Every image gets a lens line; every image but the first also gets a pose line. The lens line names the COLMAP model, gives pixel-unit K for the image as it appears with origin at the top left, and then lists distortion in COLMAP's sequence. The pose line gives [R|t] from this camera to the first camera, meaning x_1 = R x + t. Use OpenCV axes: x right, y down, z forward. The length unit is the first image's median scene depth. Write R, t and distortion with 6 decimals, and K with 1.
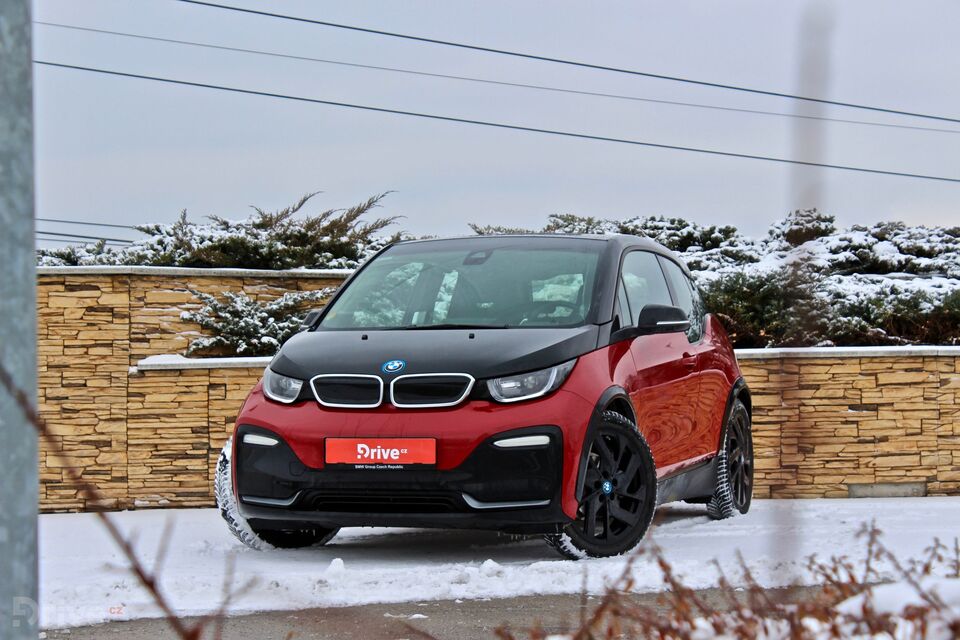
lens RADIAL K [[2284.1, 0, 513.6], [0, 2284.1, 308.7], [0, 0, 1]] dist [0.114996, 0.000000]
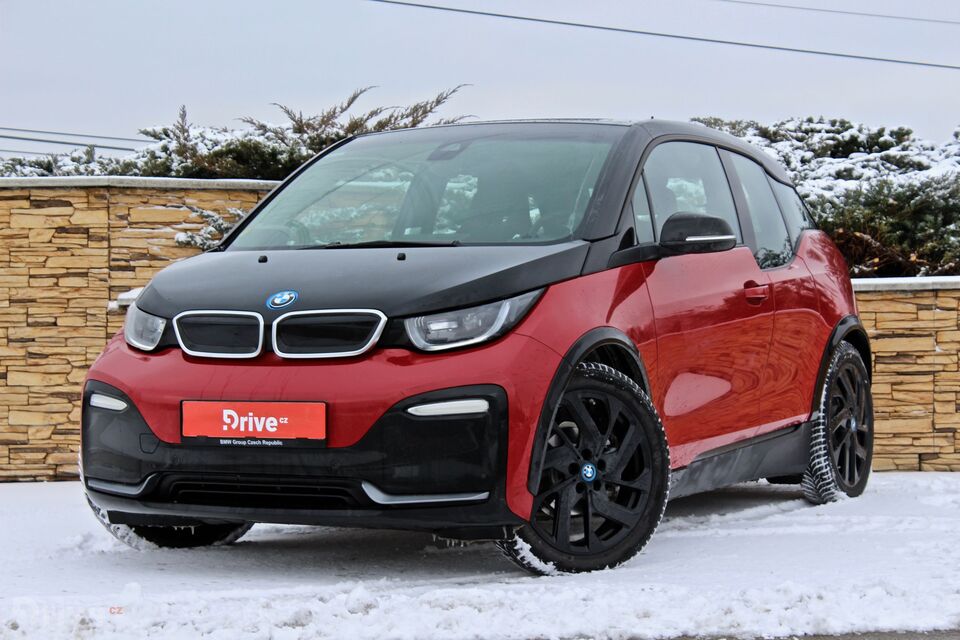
lens RADIAL K [[2284.1, 0, 511.5], [0, 2284.1, 309.3], [0, 0, 1]] dist [0.114996, 0.000000]
pose [[0.991403, -0.000281, -0.130840, 0.076836], [0.003946, 0.999607, 0.027752, 0.006225], [0.130781, -0.028030, 0.991015, 0.215099]]
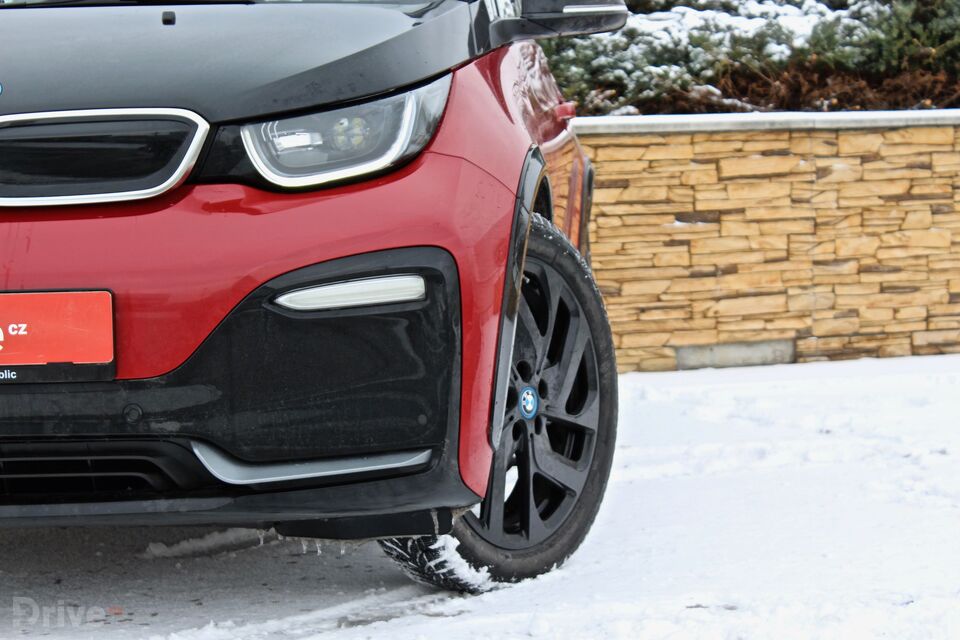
lens RADIAL K [[2284.1, 0, 477.8], [0, 2284.1, 319.8], [0, 0, 1]] dist [0.114996, 0.000000]
pose [[0.971883, -0.030006, 0.233545, -0.042043], [0.012487, 0.997019, 0.076134, 0.023808], [-0.235133, -0.071077, 0.969361, 0.437955]]
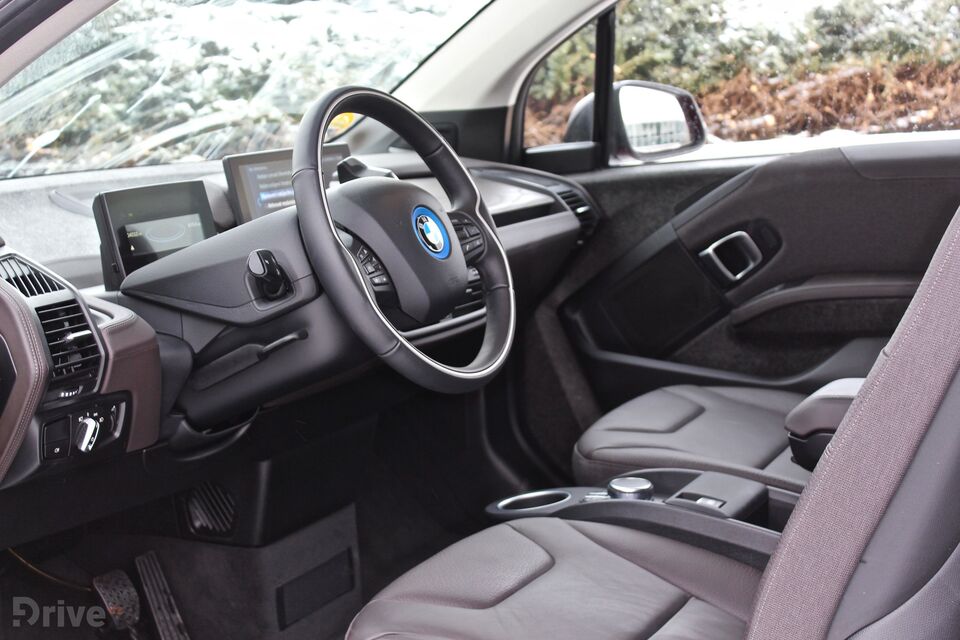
lens RADIAL K [[1605.7, 0, 487.0], [0, 1605.7, 328.7], [0, 0, 1]] dist [-0.026533, 0.000000]
pose [[0.947801, -0.072674, 0.310470, 0.096294], [0.017986, 0.984315, 0.175501, -0.005954], [-0.318354, -0.160756, 0.934242, 0.714820]]
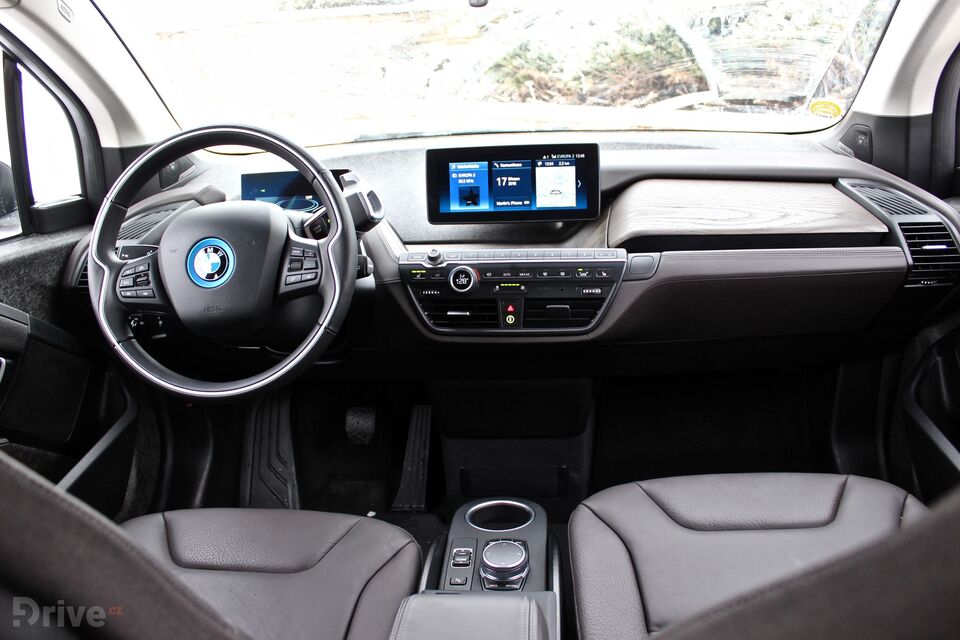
lens RADIAL K [[802.0, 0, 481.7], [0, 802.0, 320.5], [0, 0, 1]] dist [-0.155623, 0.135325]
pose [[0.659180, 0.238787, -0.713065, 0.194388], [0.053607, 0.930910, 0.361294, -0.010636], [0.750072, -0.276384, 0.600836, 0.805232]]
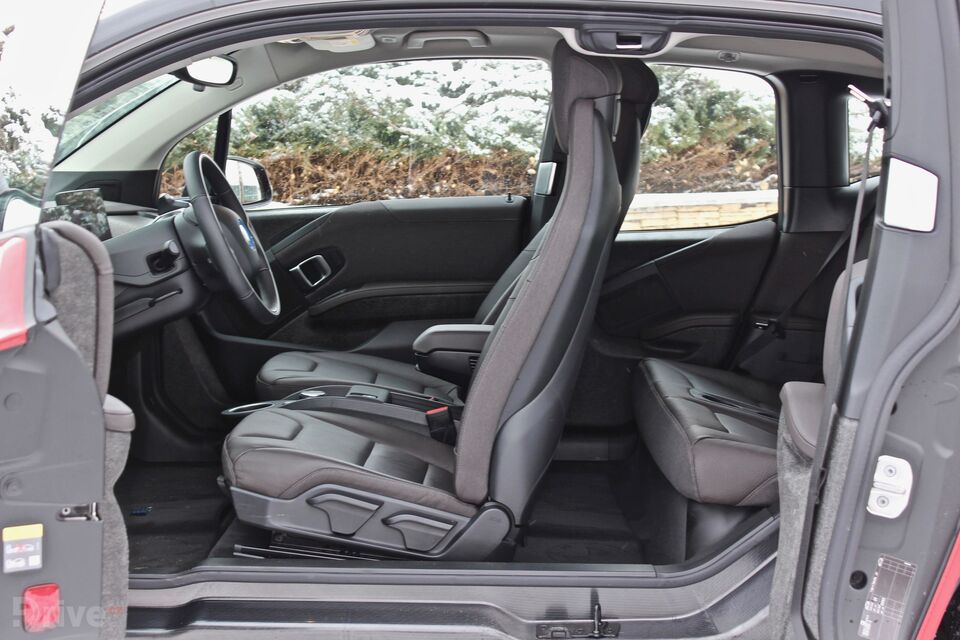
lens RADIAL K [[1605.7, 0, 502.3], [0, 1605.7, 348.5], [0, 0, 1]] dist [-0.026533, 0.000000]
pose [[0.707966, -0.070629, 0.702706, 0.002454], [-0.031425, 0.990851, 0.131251, -0.006173], [-0.705547, -0.115004, 0.699269, 0.653645]]
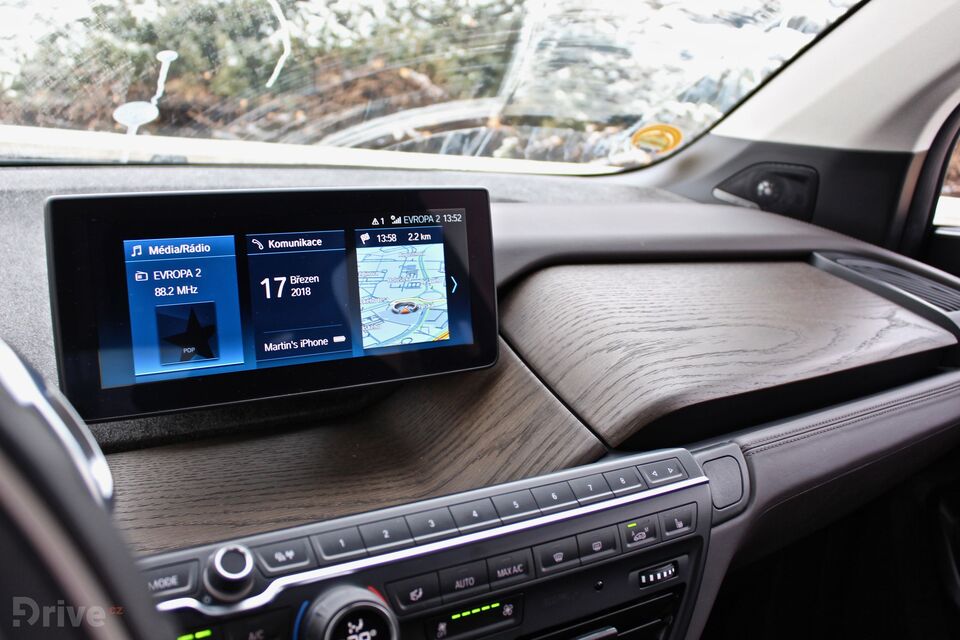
lens RADIAL K [[919.4, 0, 491.1], [0, 919.4, 317.3], [0, 0, 1]] dist [-0.068852, 0.000000]
pose [[0.982029, 0.120113, -0.145573, 0.142074], [-0.076272, 0.958120, 0.276023, -0.002547], [0.172631, -0.259959, 0.950063, 0.830560]]
